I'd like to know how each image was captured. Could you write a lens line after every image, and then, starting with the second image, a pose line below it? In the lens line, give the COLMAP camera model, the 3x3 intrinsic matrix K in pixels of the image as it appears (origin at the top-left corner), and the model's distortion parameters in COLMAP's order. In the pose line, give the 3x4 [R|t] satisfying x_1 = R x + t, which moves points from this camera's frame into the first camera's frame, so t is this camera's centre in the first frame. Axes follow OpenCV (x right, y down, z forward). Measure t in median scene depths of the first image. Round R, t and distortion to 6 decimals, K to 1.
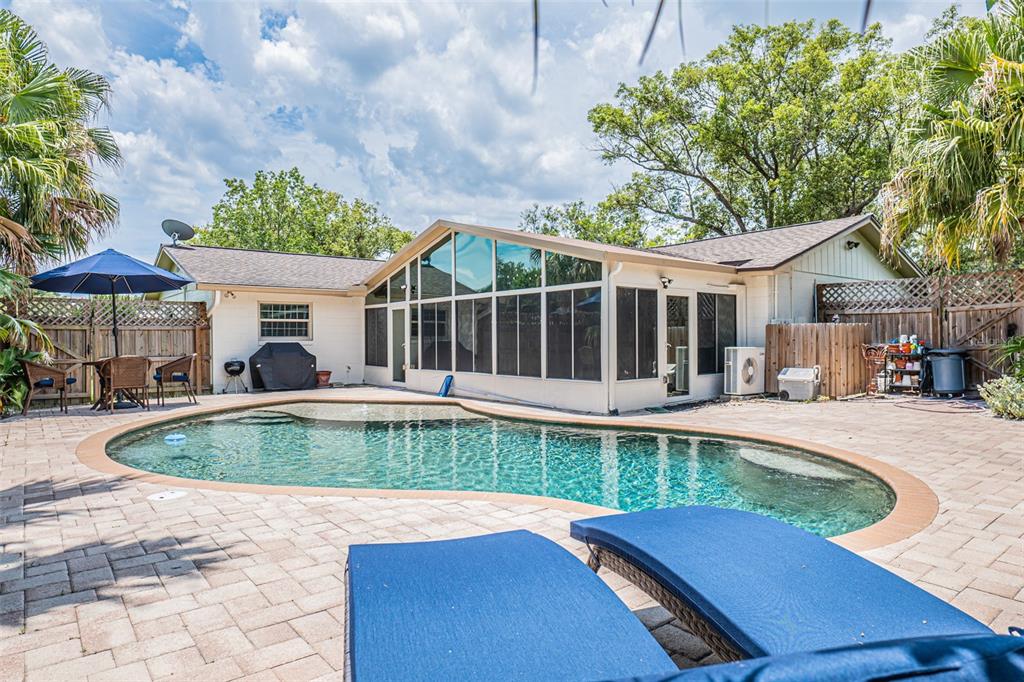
lens RADIAL K [[597.6, 0, 513.2], [0, 597.6, 339.5], [0, 0, 1]] dist [-0.022680, 0.003539]
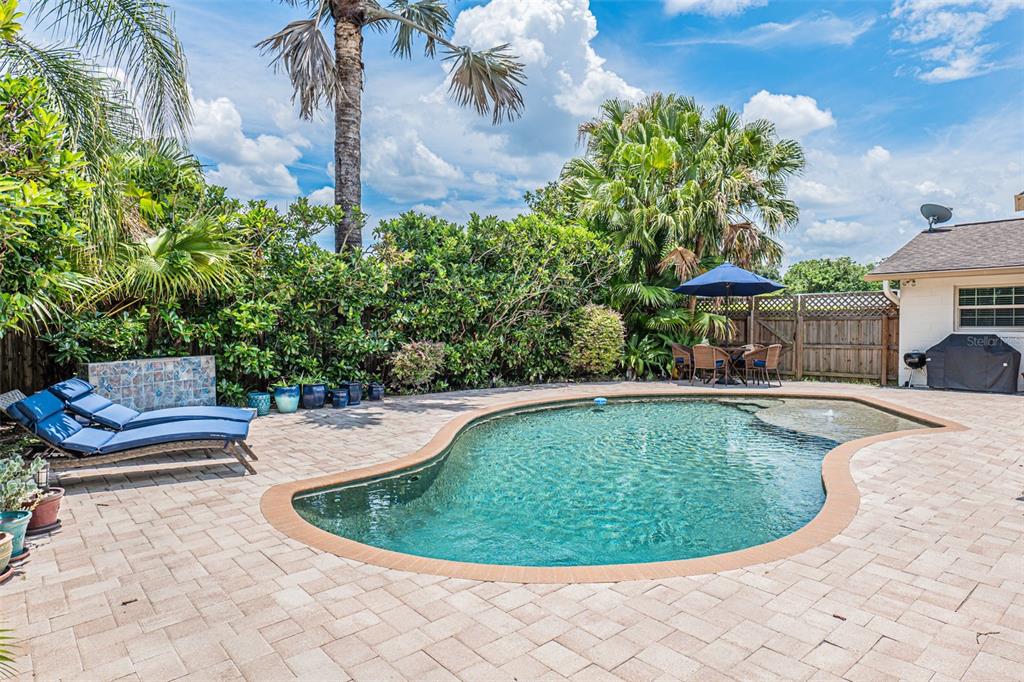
lens RADIAL K [[597.6, 0, 513.2], [0, 597.6, 339.5], [0, 0, 1]] dist [-0.022680, 0.003539]
pose [[0.037547, 0.038708, -0.998545, 0.442276], [0.010877, 0.999174, 0.039141, -0.028358], [0.999236, -0.012331, 0.037095, 0.329851]]
